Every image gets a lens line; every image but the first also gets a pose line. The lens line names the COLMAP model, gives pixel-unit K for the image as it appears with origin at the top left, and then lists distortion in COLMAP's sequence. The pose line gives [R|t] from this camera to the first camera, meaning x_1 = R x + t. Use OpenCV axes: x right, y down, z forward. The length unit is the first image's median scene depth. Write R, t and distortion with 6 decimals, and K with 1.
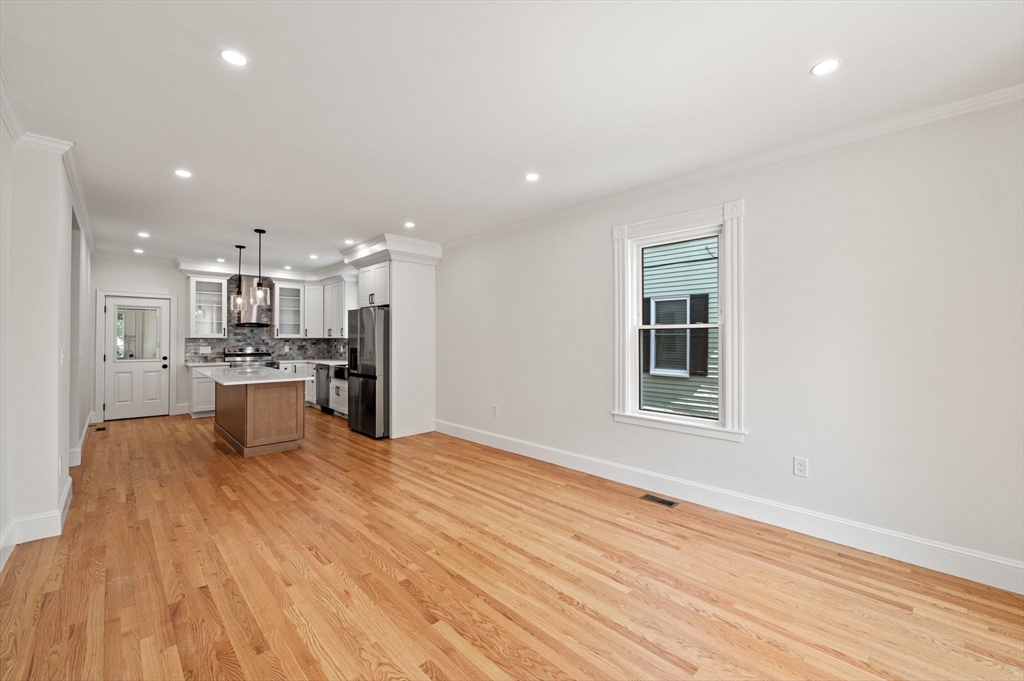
lens RADIAL K [[411.3, 0, 512.3], [0, 411.3, 336.0], [0, 0, 1]] dist [-0.007481, -0.000214]
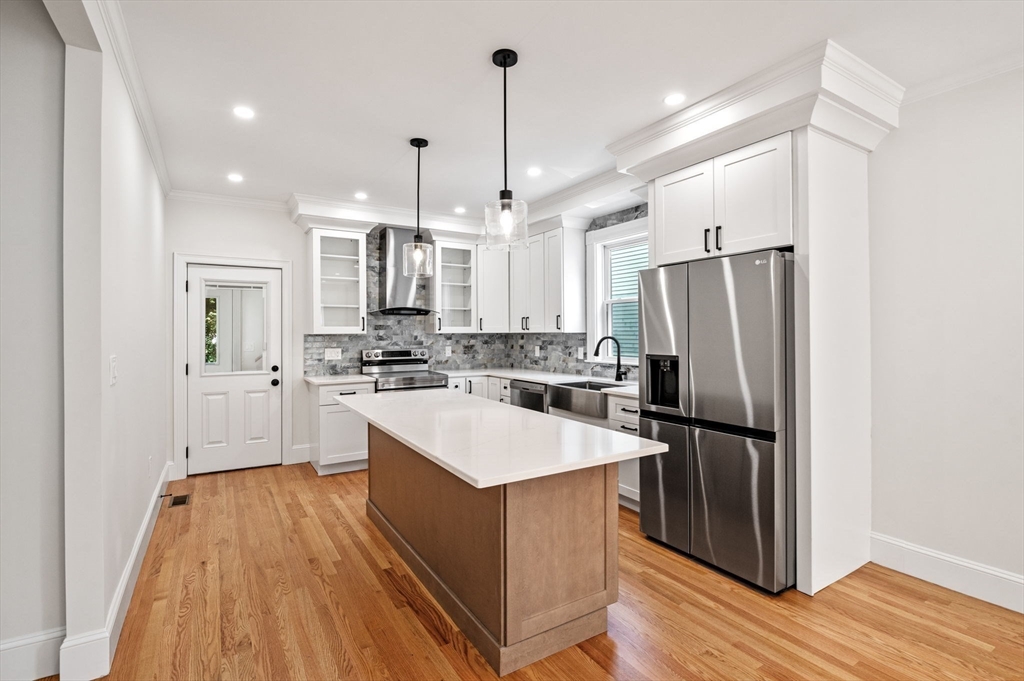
lens RADIAL K [[476.1, 0, 509.1], [0, 476.1, 330.9], [0, 0, 1]] dist [-0.003065, -0.000355]
pose [[0.976190, -0.007240, -0.216796, -0.344517], [0.007819, 0.999968, 0.001813, 0.000992], [0.216776, -0.003465, 0.976215, 0.374991]]
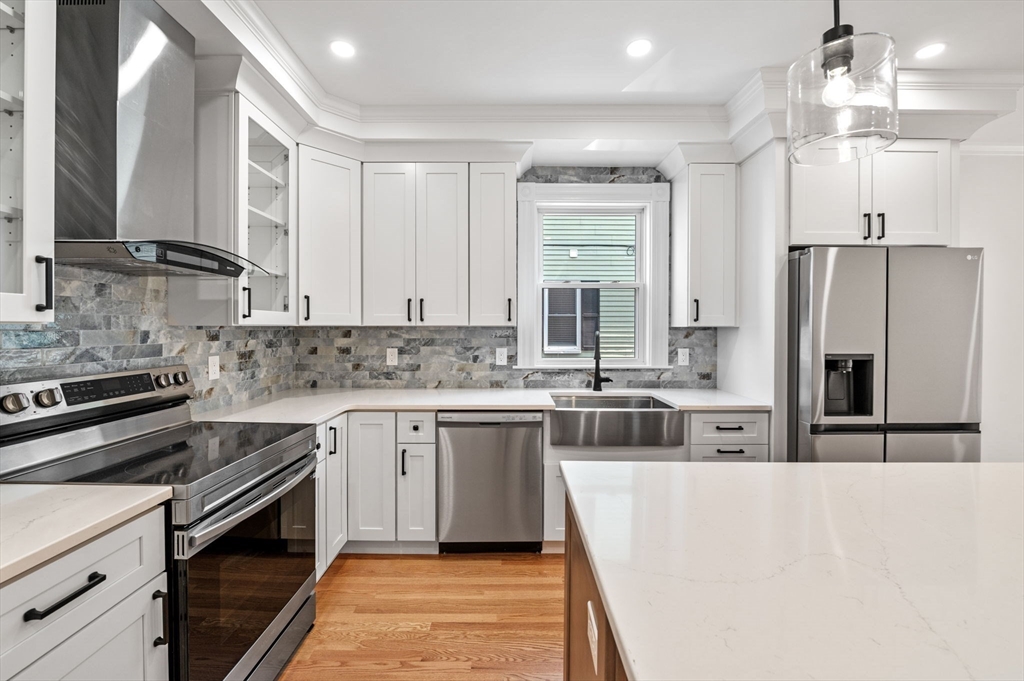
lens RADIAL K [[436.6, 0, 514.3], [0, 436.6, 329.8], [0, 0, 1]] dist [0.017816, -0.000163]
pose [[0.692025, -0.002965, 0.721868, -0.683696], [-0.006185, 0.999931, 0.010037, 0.004227], [-0.721847, -0.011410, 0.691958, 0.745734]]
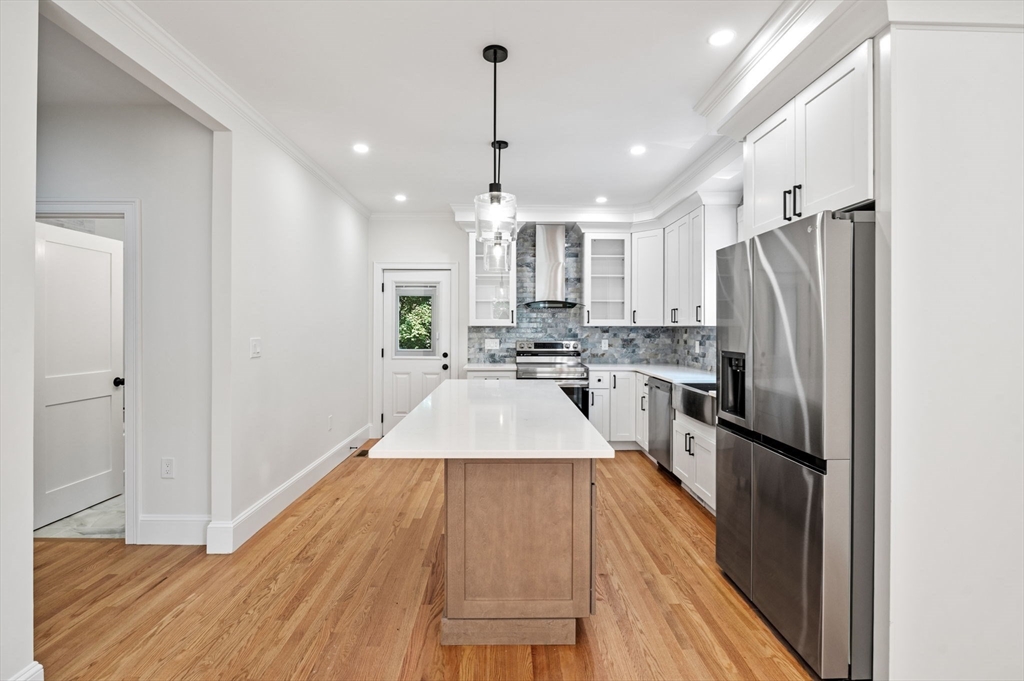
lens RADIAL K [[483.2, 0, 514.8], [0, 483.2, 328.1], [0, 0, 1]] dist [0.000126, -0.000021]
pose [[0.731376, 0.001135, -0.681974, -0.189659], [0.002620, 0.999987, 0.004474, 0.004641], [0.681970, -0.005059, 0.731363, 0.448147]]
